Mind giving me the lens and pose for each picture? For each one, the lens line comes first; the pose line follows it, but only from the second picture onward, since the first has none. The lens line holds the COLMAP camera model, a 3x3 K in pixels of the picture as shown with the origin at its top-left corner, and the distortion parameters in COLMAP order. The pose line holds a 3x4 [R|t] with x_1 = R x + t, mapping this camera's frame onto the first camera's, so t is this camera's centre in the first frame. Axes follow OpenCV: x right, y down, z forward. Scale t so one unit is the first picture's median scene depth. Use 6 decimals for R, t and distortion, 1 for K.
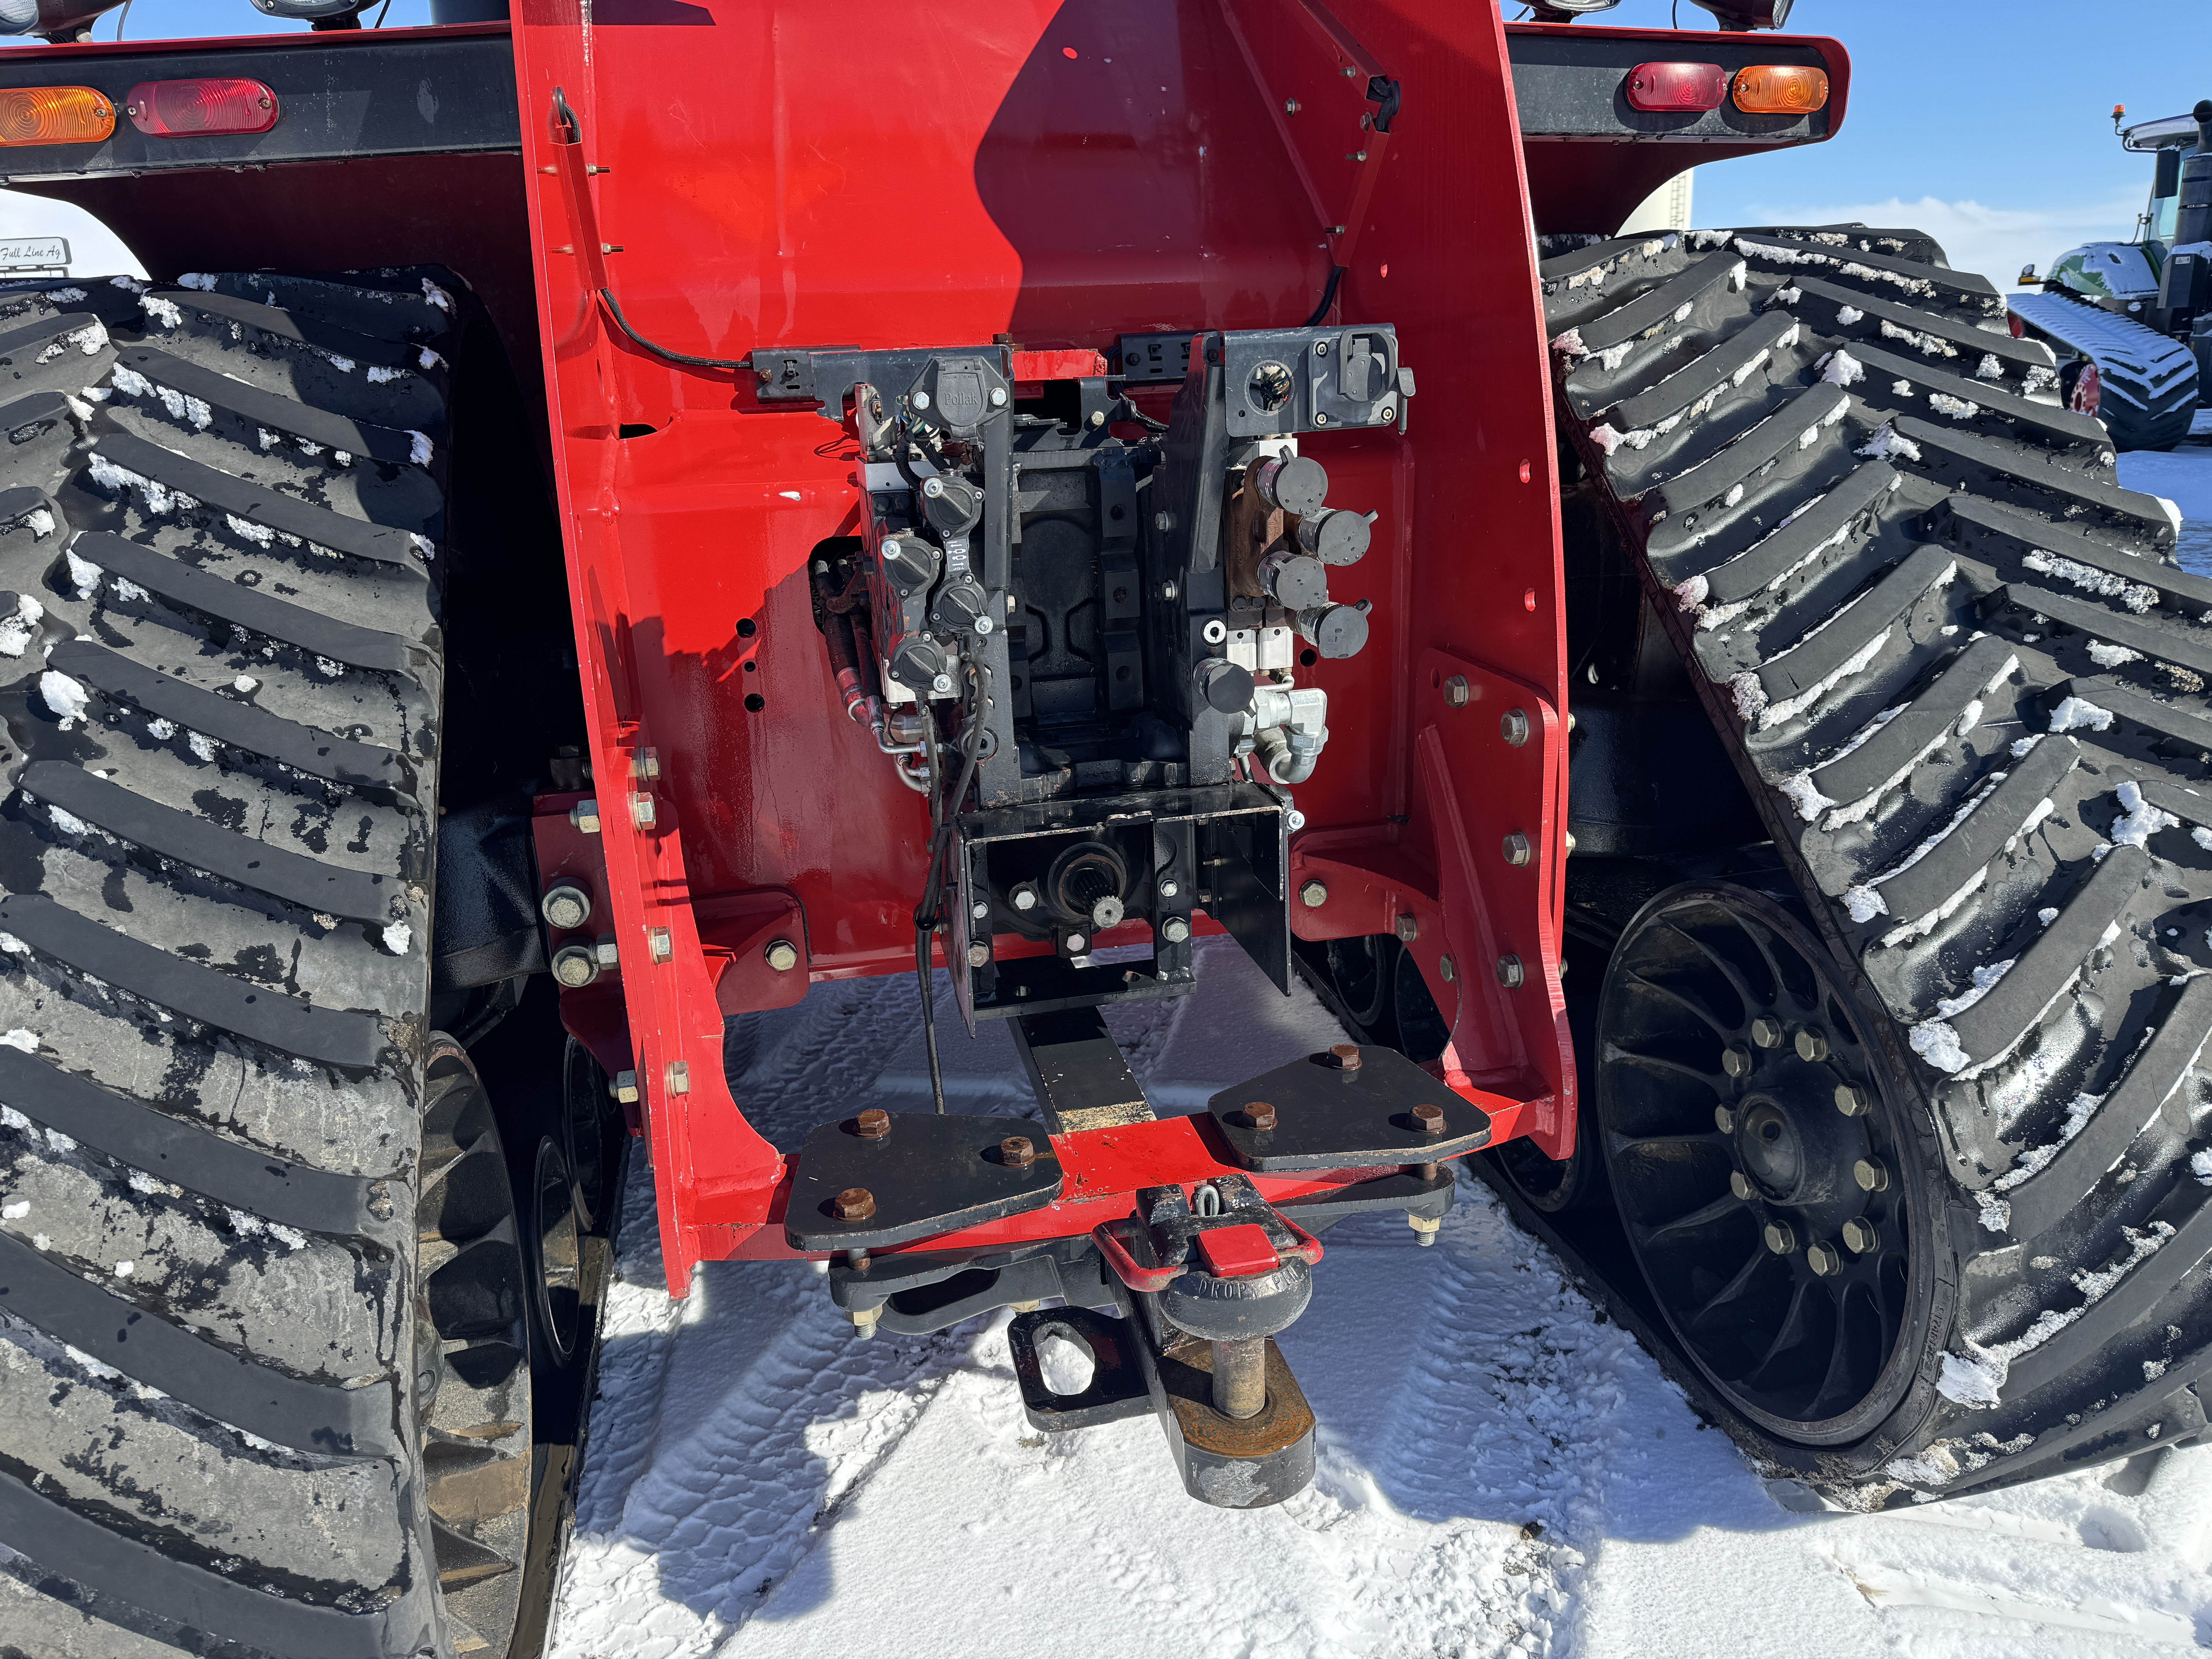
lens RADIAL K [[1597.4, 0, 1122.0], [0, 1597.4, 834.3], [0, 0, 1]] dist [0.046077, -0.074677]
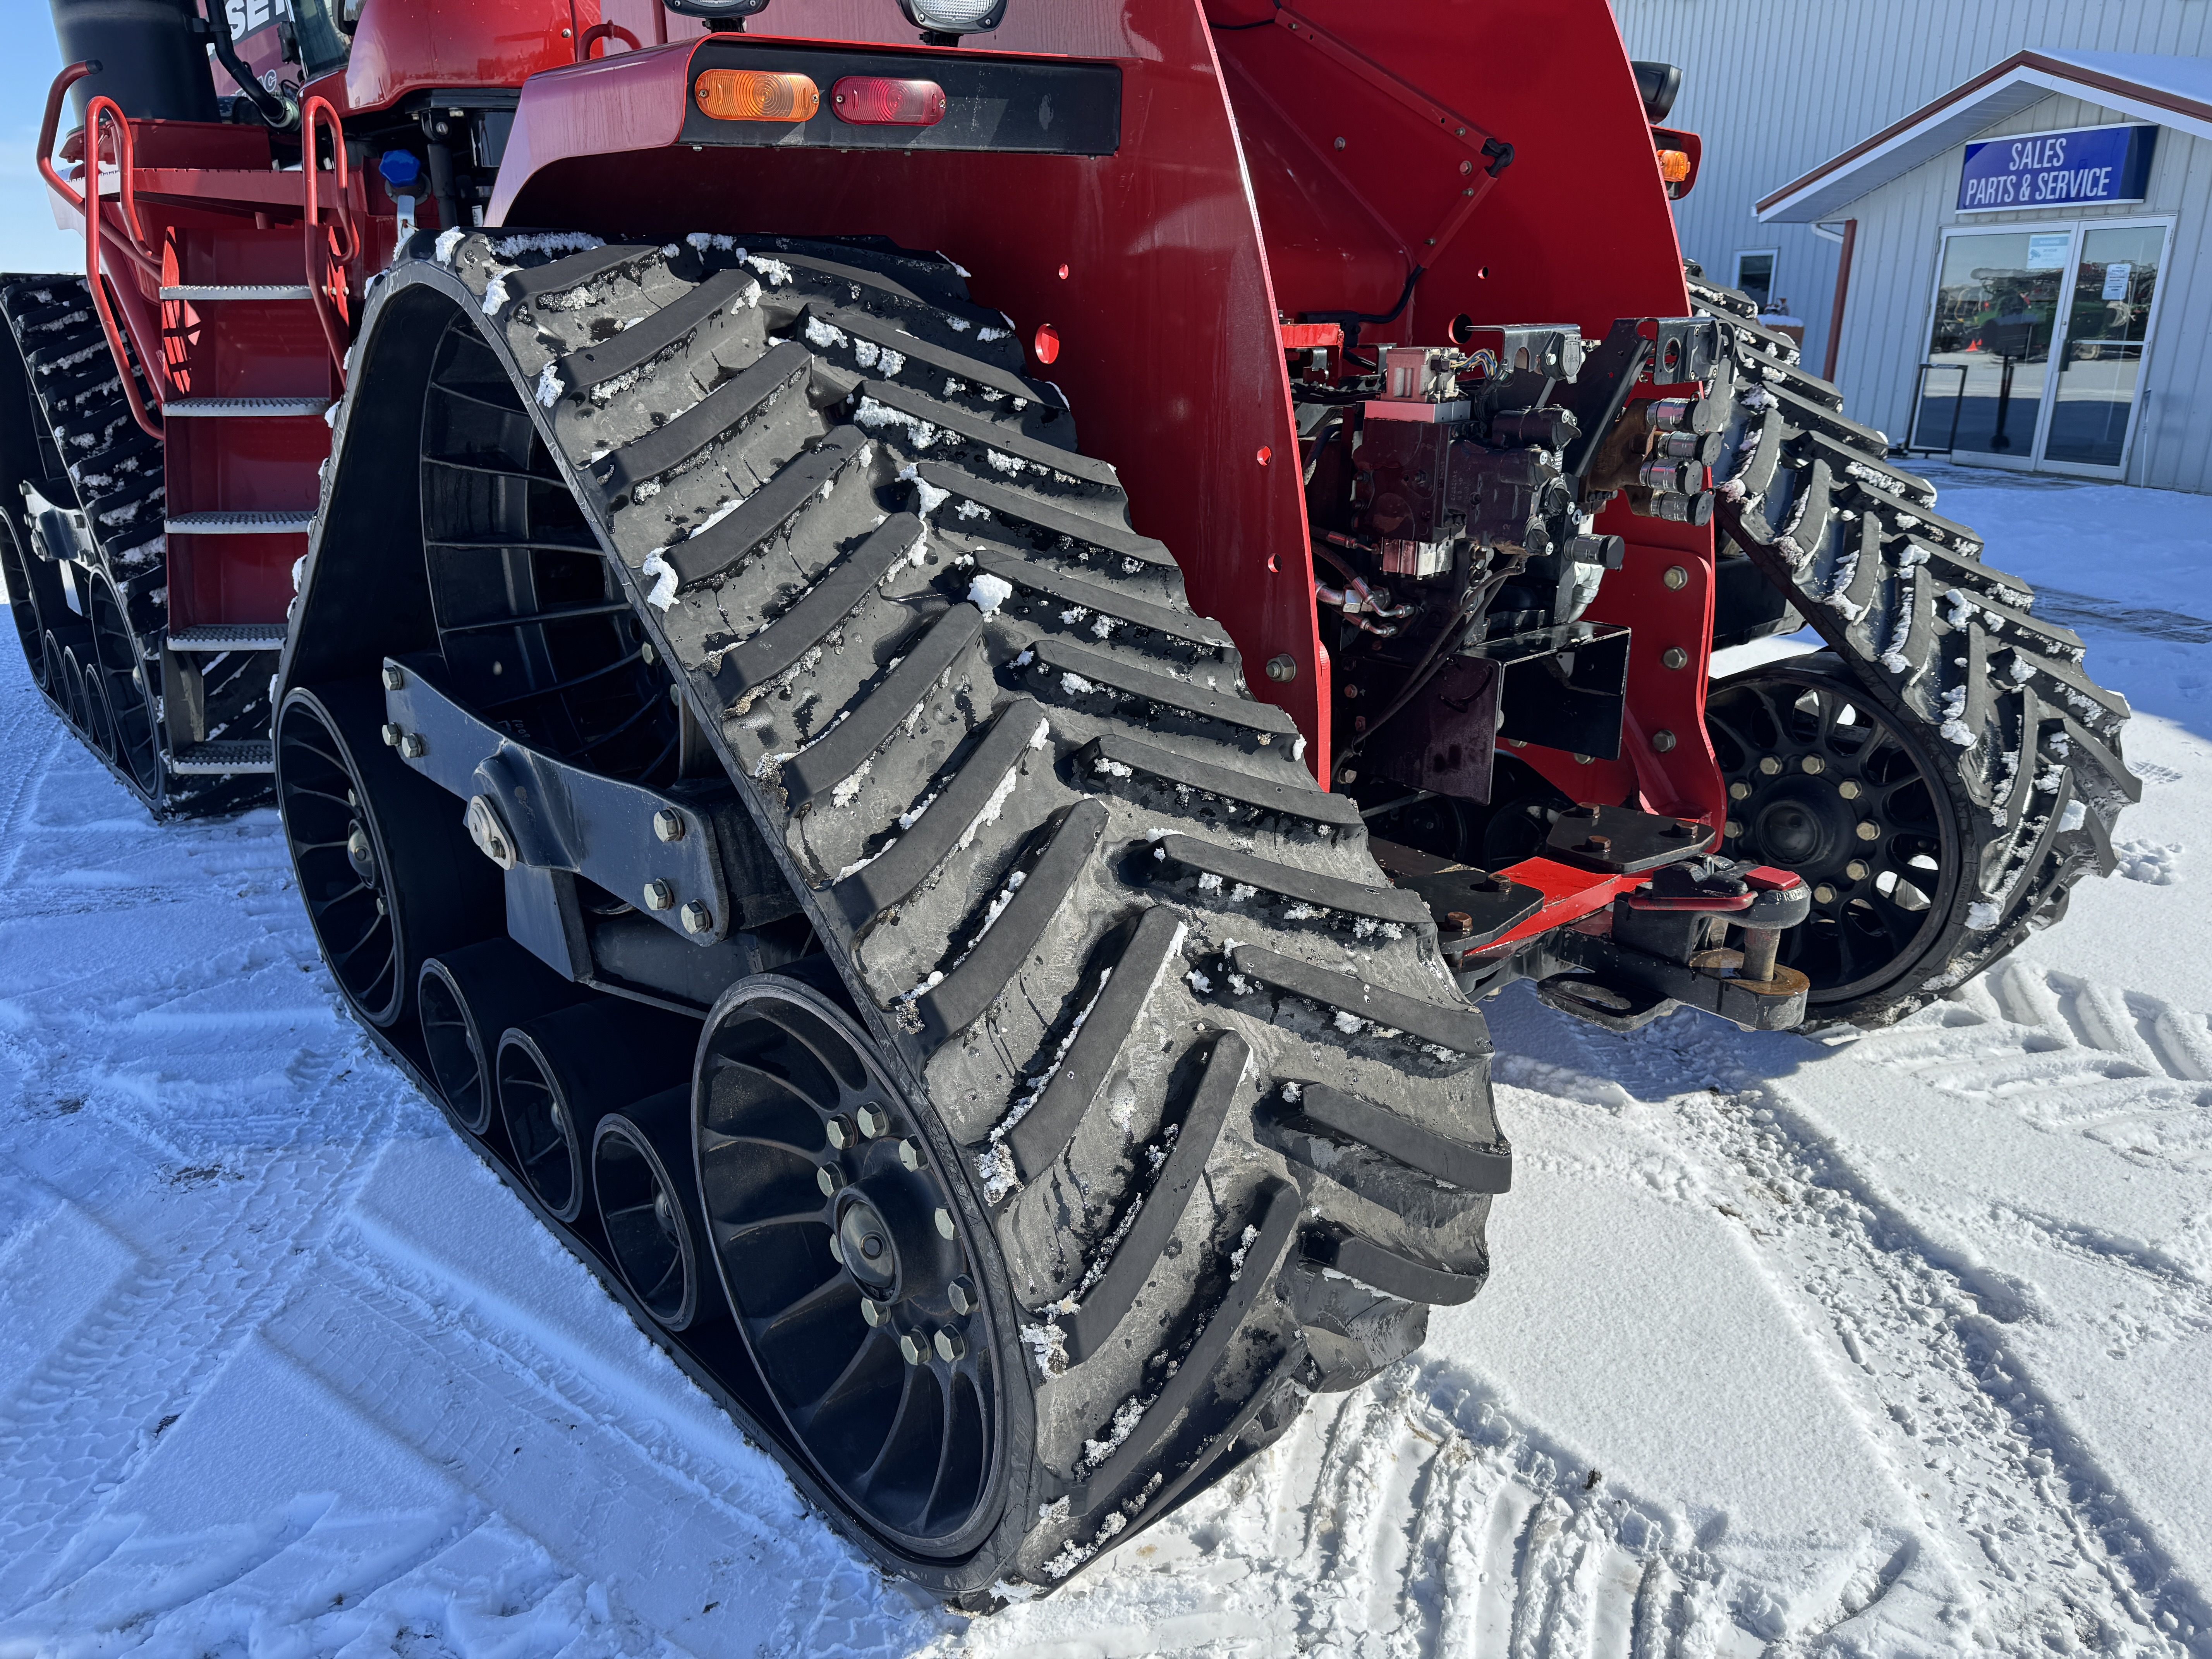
lens RADIAL K [[1597.4, 0, 1191.9], [0, 1597.4, 842.3], [0, 0, 1]] dist [0.046077, -0.074677]
pose [[0.863751, -0.129613, 0.486964, -0.990588], [0.116537, 0.991538, 0.057205, 0.043905], [-0.490258, 0.007338, 0.871547, -0.130387]]
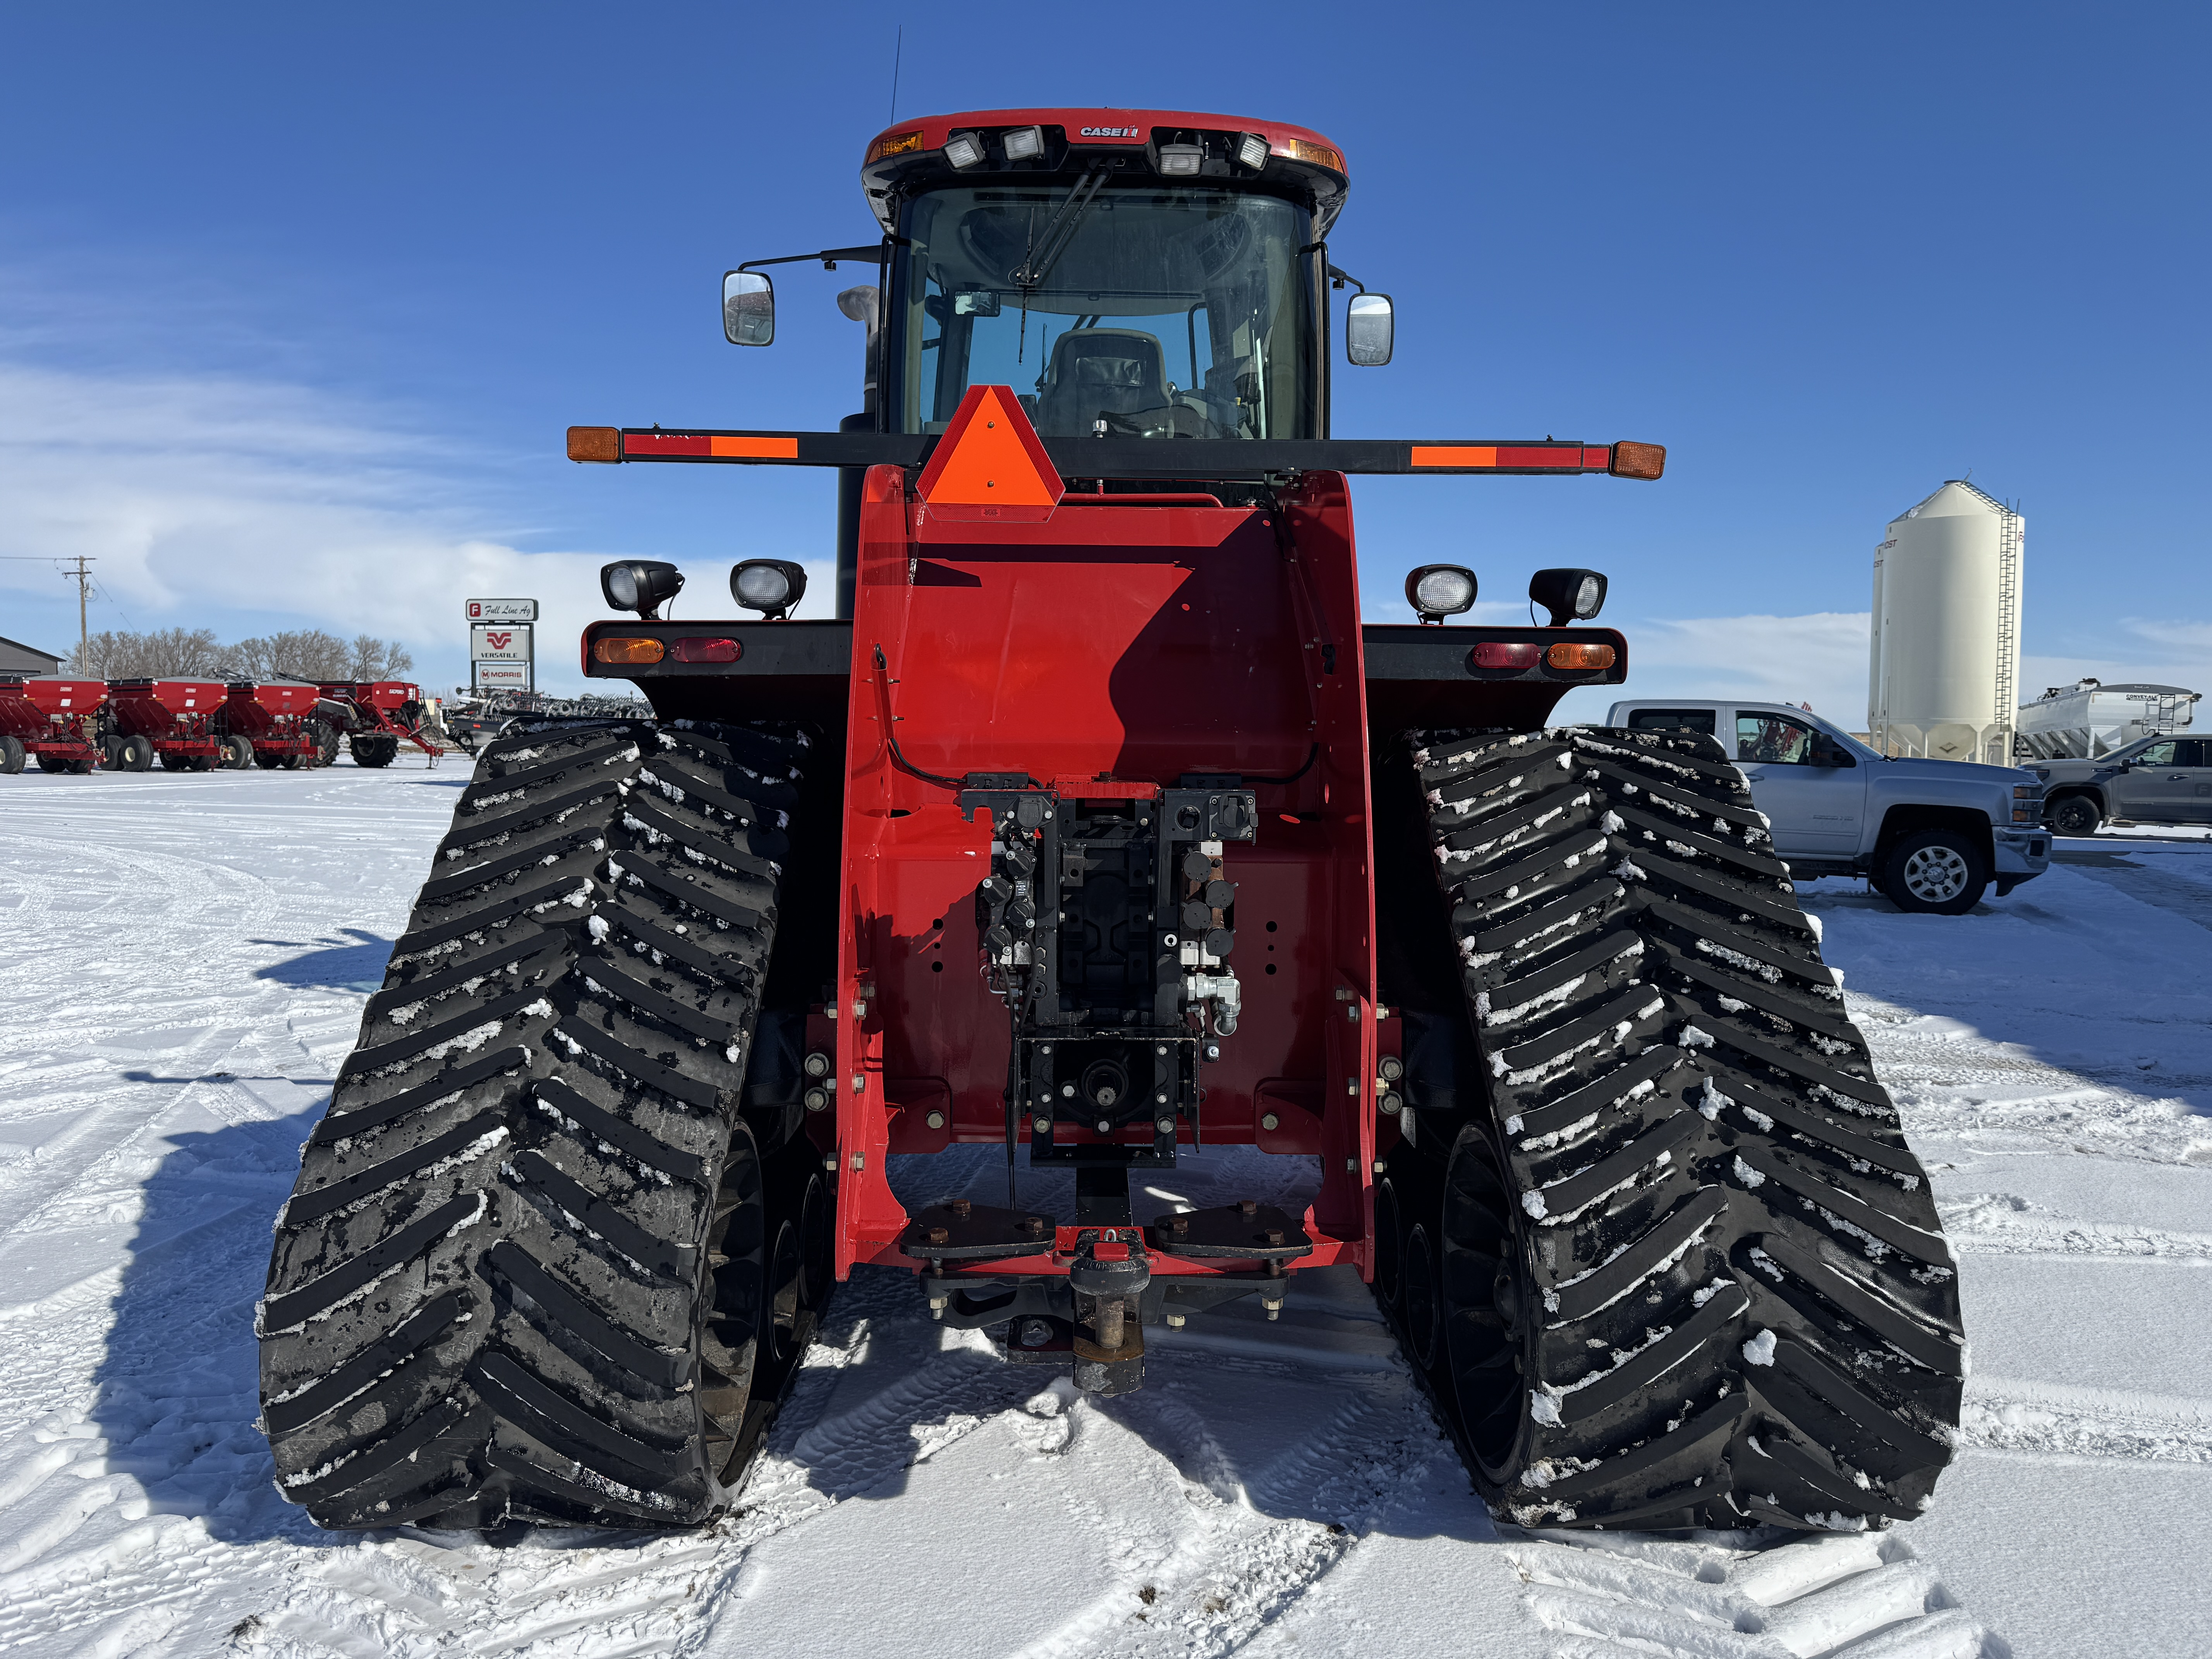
lens RADIAL K [[1597.4, 0, 1127.7], [0, 1597.4, 790.9], [0, 0, 1]] dist [0.046077, -0.074677]
pose [[0.979484, 0.058446, -0.192861, 0.337401], [-0.104484, 0.965626, -0.238014, 0.140767], [0.172320, 0.253281, 0.951921, -0.762032]]
